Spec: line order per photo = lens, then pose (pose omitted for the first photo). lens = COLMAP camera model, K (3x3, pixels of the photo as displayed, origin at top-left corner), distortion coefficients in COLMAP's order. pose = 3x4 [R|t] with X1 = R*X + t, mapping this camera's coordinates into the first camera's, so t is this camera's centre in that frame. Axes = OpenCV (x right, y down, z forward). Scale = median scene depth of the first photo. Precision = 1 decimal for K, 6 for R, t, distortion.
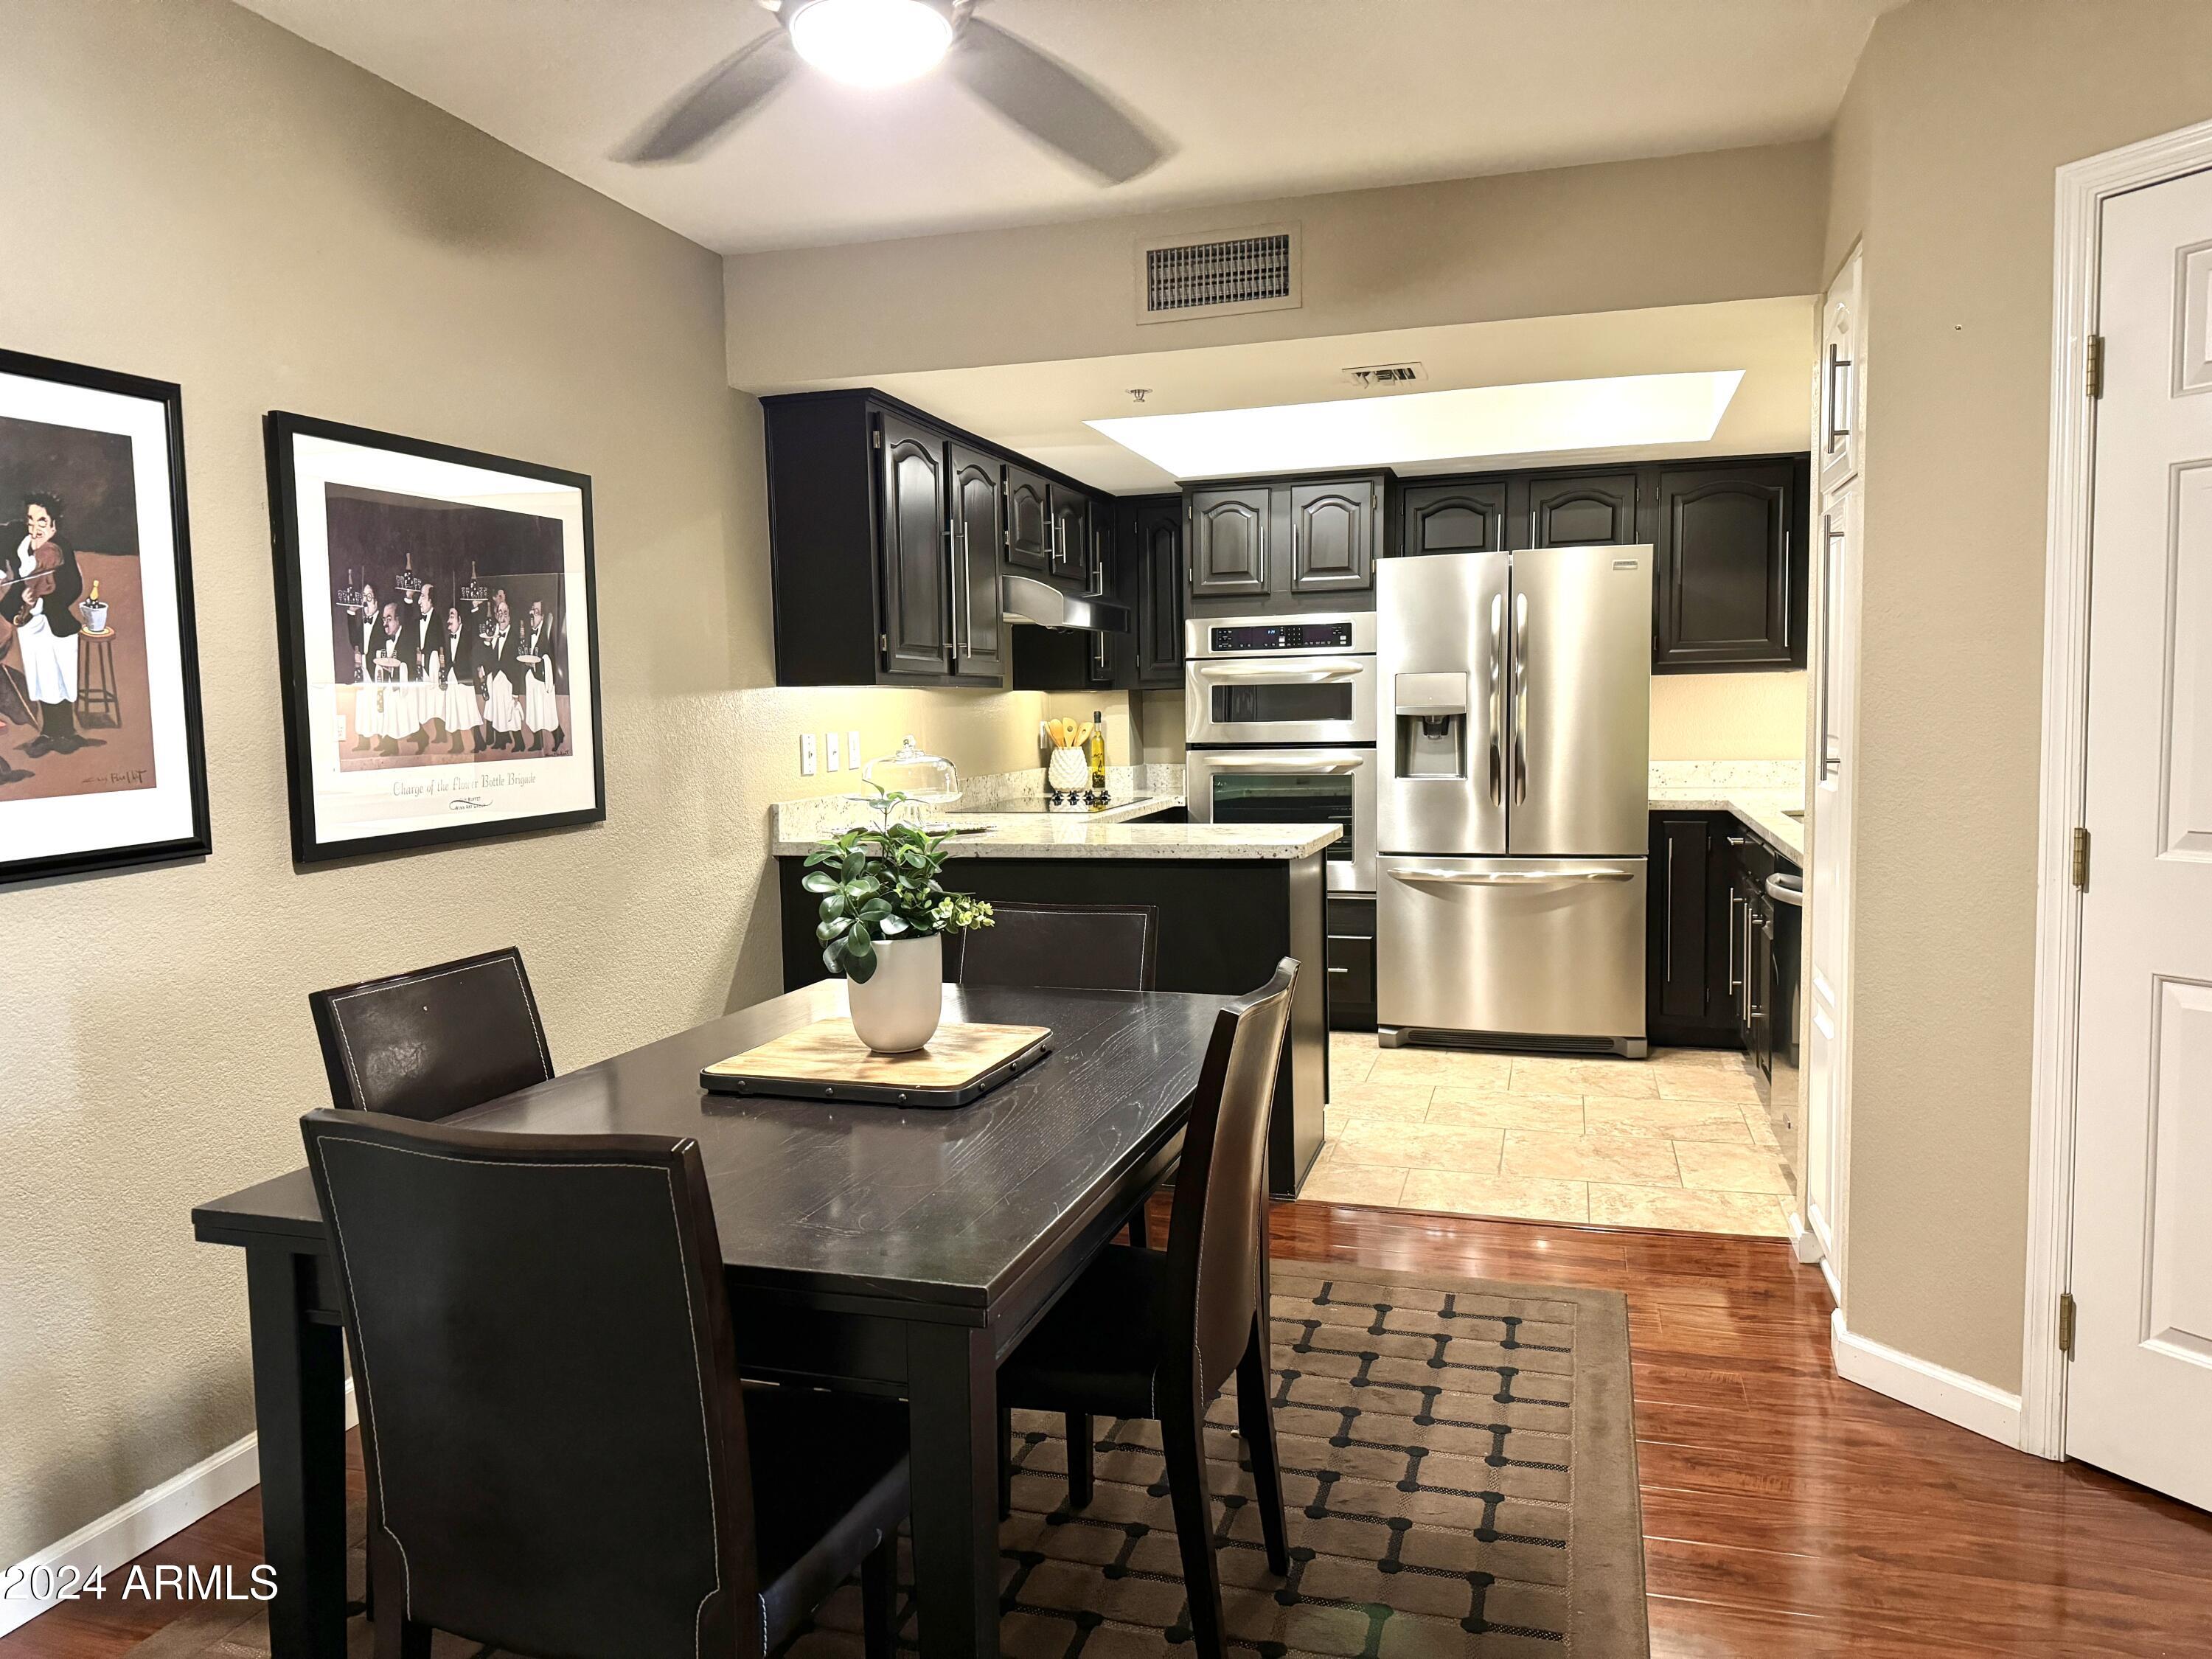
lens RADIAL K [[1550.3, 0, 1113.0], [0, 1550.3, 834.2], [0, 0, 1]] dist [0.061005, -0.090992]
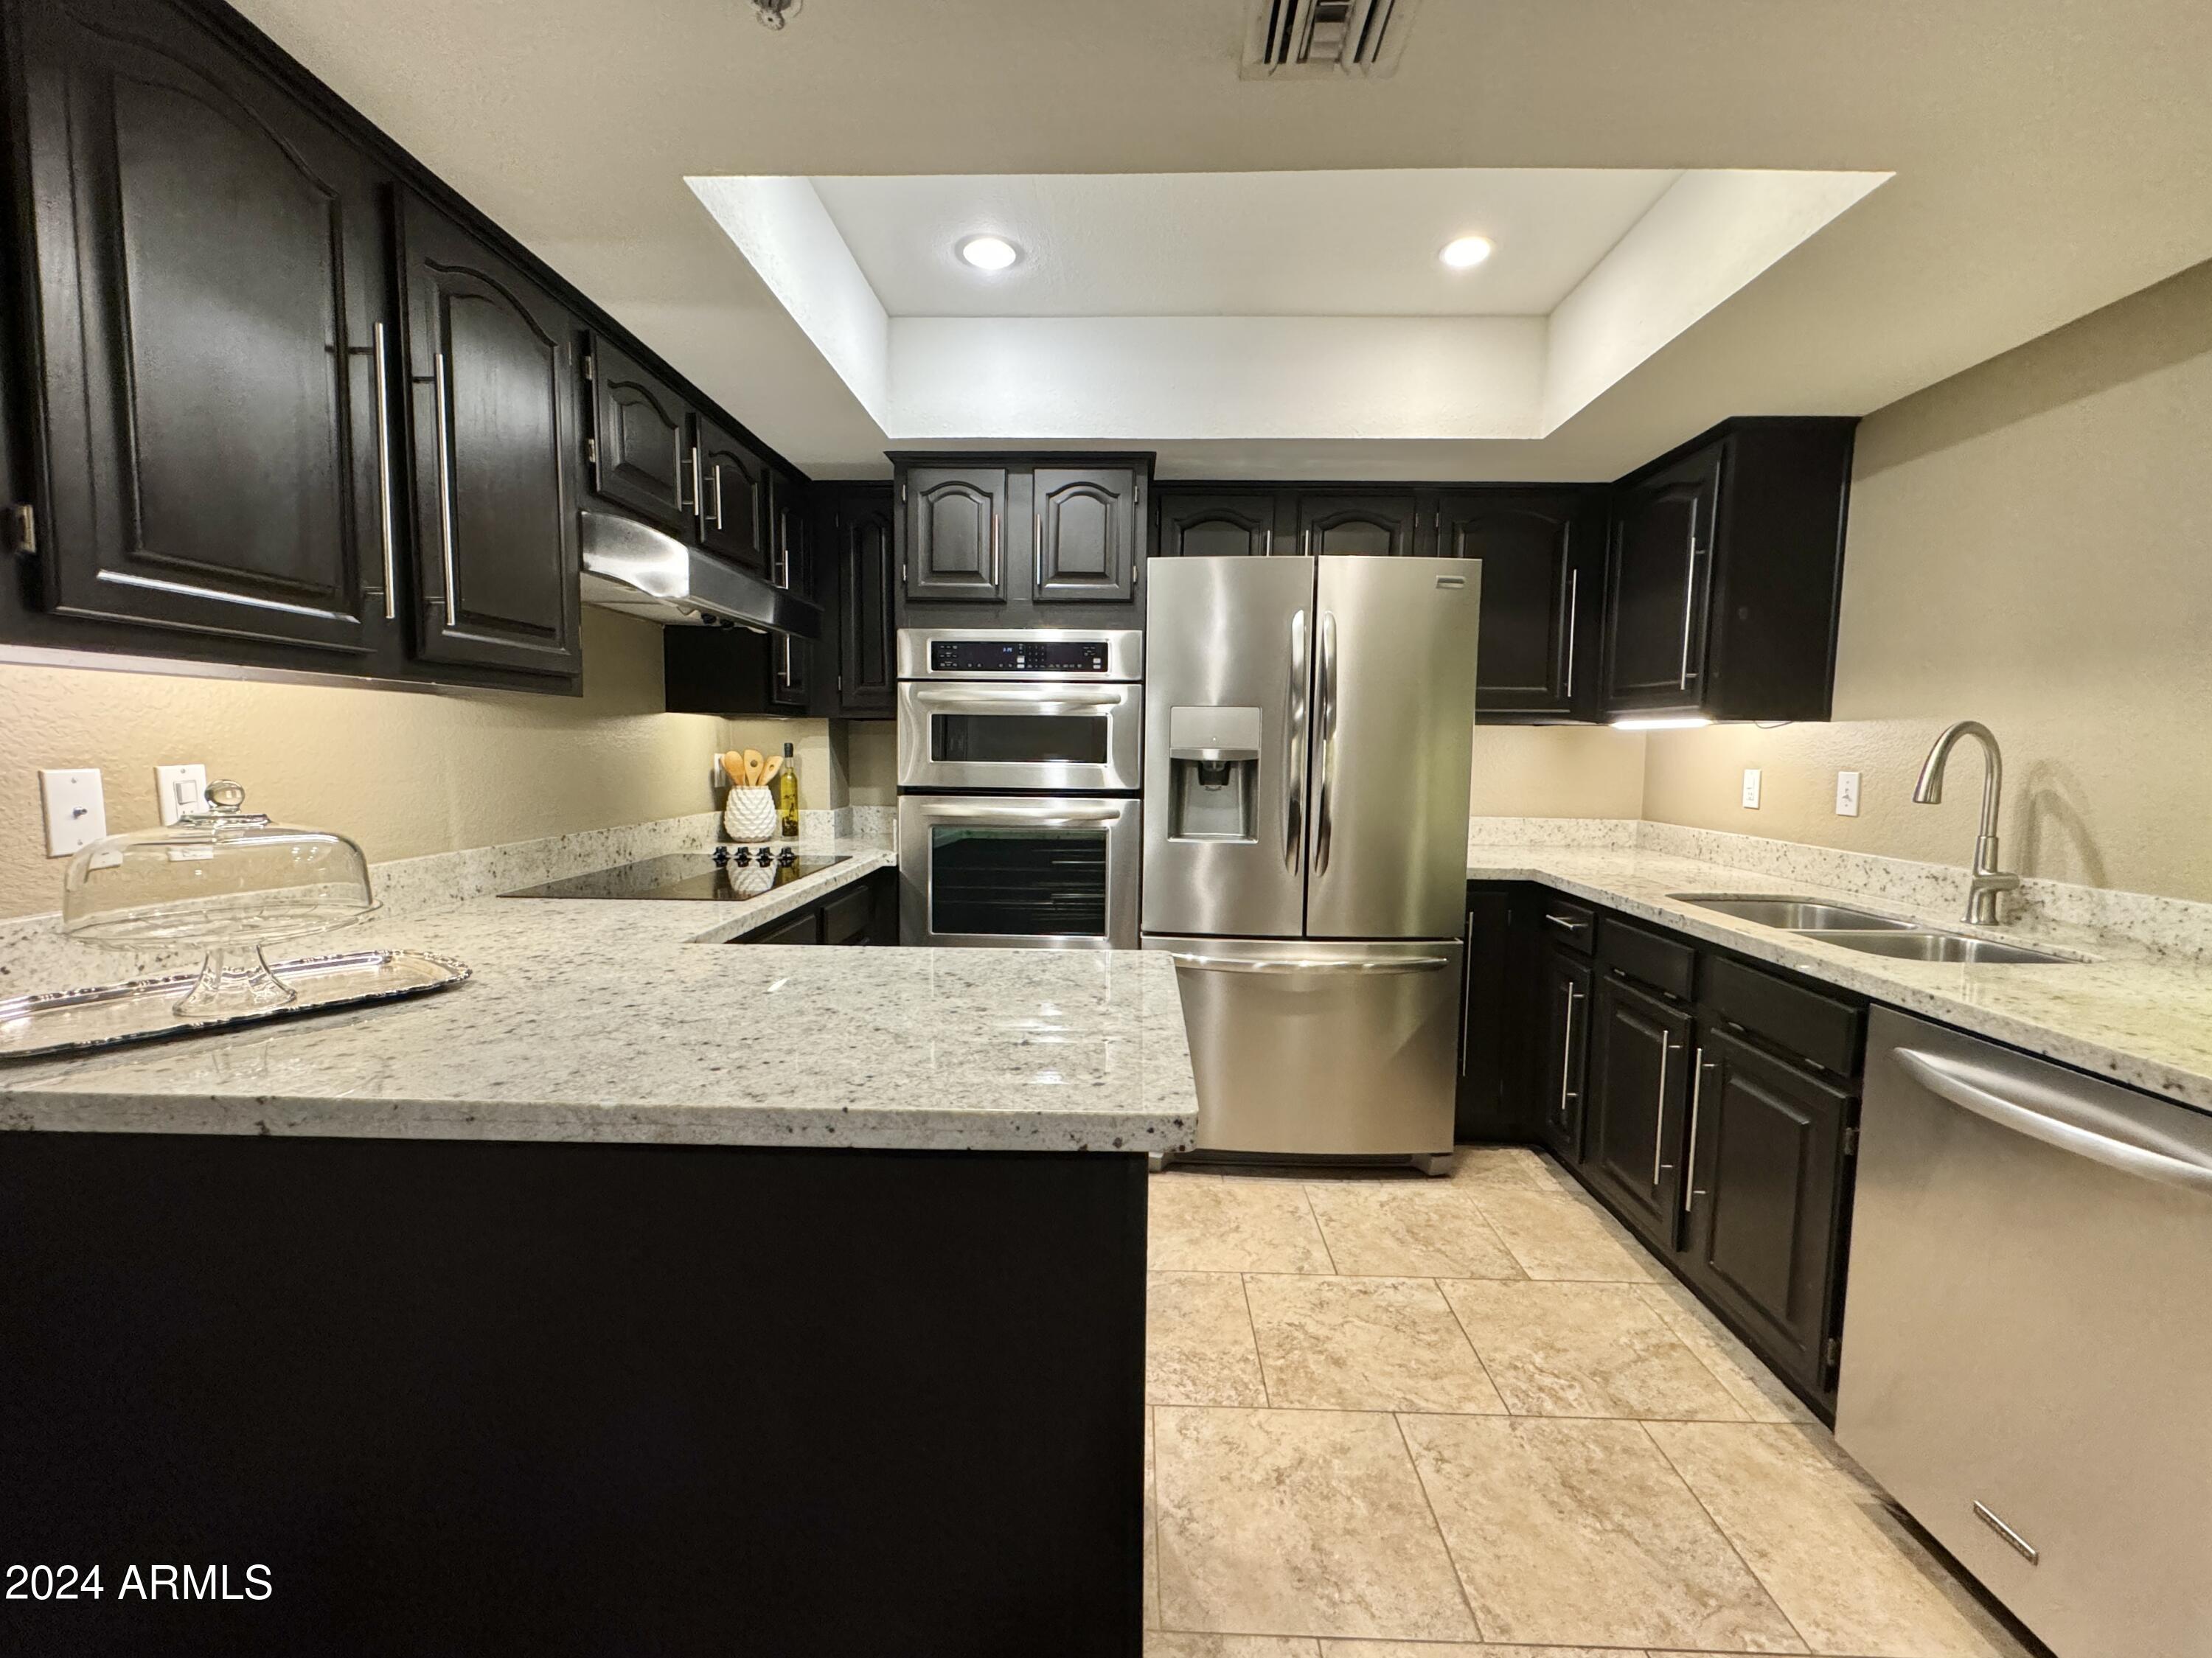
lens RADIAL K [[883.5, 0, 1104.1], [0, 883.5, 828.3], [0, 0, 1]] dist [-0.000577, 0.000487]
pose [[0.965804, 0.006098, 0.259200, 0.040651], [-0.008632, 0.999925, 0.008640, -0.053098], [-0.259128, -0.010582, 0.965785, 0.677597]]
